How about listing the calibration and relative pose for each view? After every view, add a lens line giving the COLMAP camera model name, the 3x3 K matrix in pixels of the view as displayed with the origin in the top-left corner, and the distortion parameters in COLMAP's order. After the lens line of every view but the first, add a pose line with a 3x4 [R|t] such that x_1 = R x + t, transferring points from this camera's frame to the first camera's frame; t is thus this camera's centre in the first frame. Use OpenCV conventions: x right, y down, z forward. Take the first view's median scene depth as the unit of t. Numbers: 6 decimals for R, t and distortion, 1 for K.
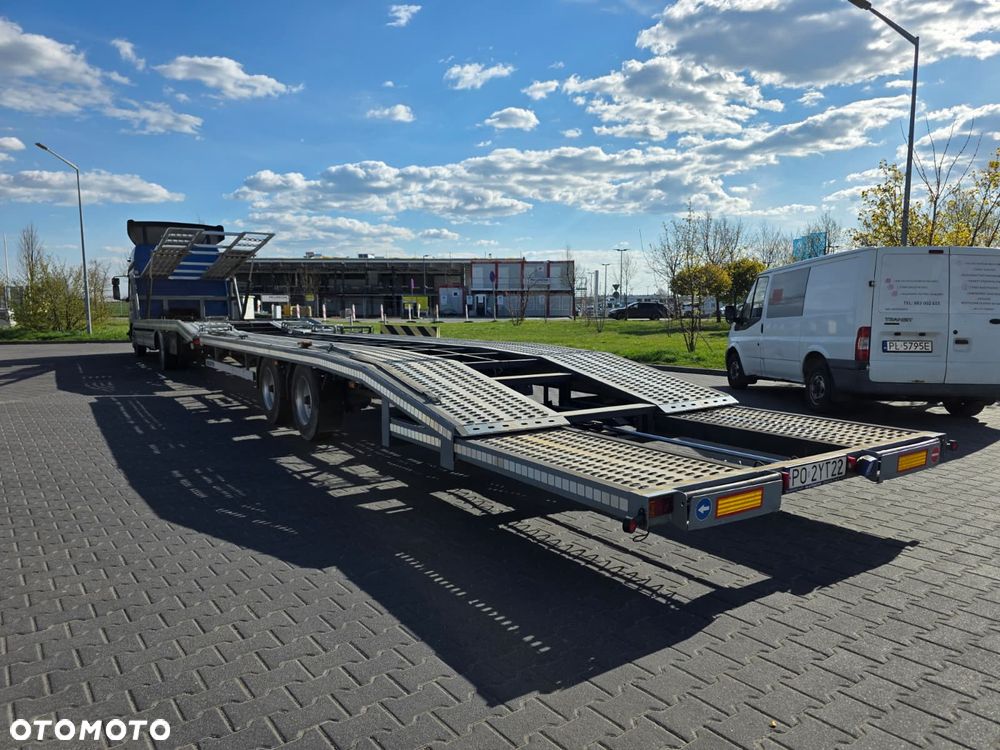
lens RADIAL K [[669.8, 0, 500.0], [0, 669.8, 375.0], [0, 0, 1]] dist [0.104950, -0.138942]
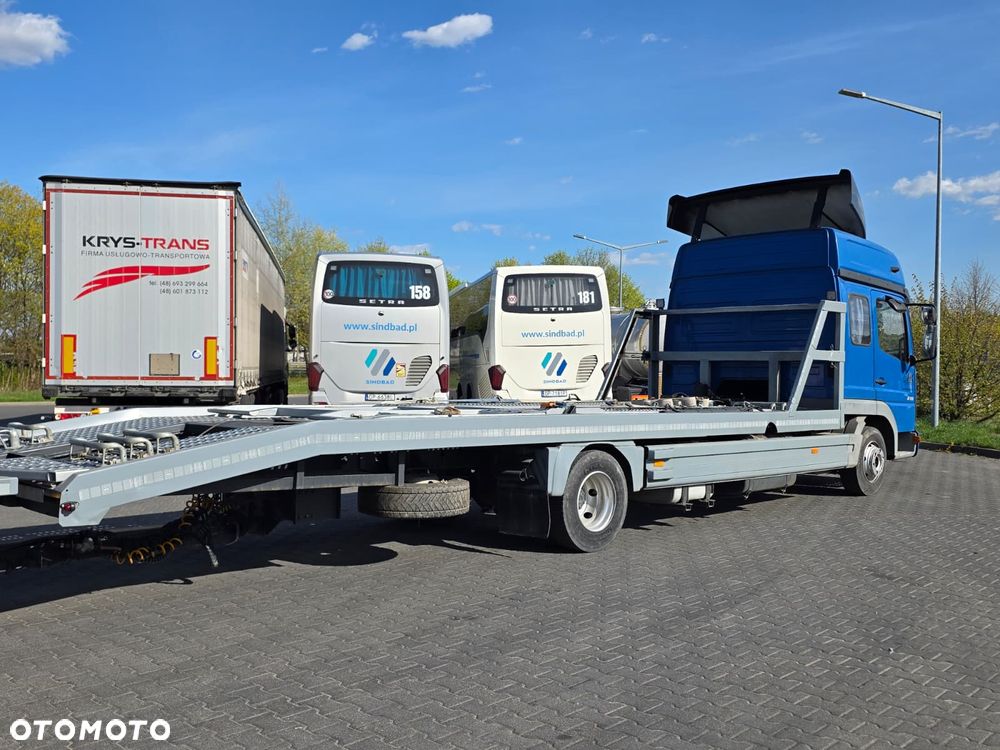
lens RADIAL K [[974.8, 0, 485.9], [0, 974.8, 378.5], [0, 0, 1]] dist [0.115478, -0.202372]
pose [[0.179517, 0.014412, -0.983649, 0.050242], [-0.106142, 0.994339, -0.004802, -0.036069], [0.978012, 0.105269, 0.180031, 0.332960]]
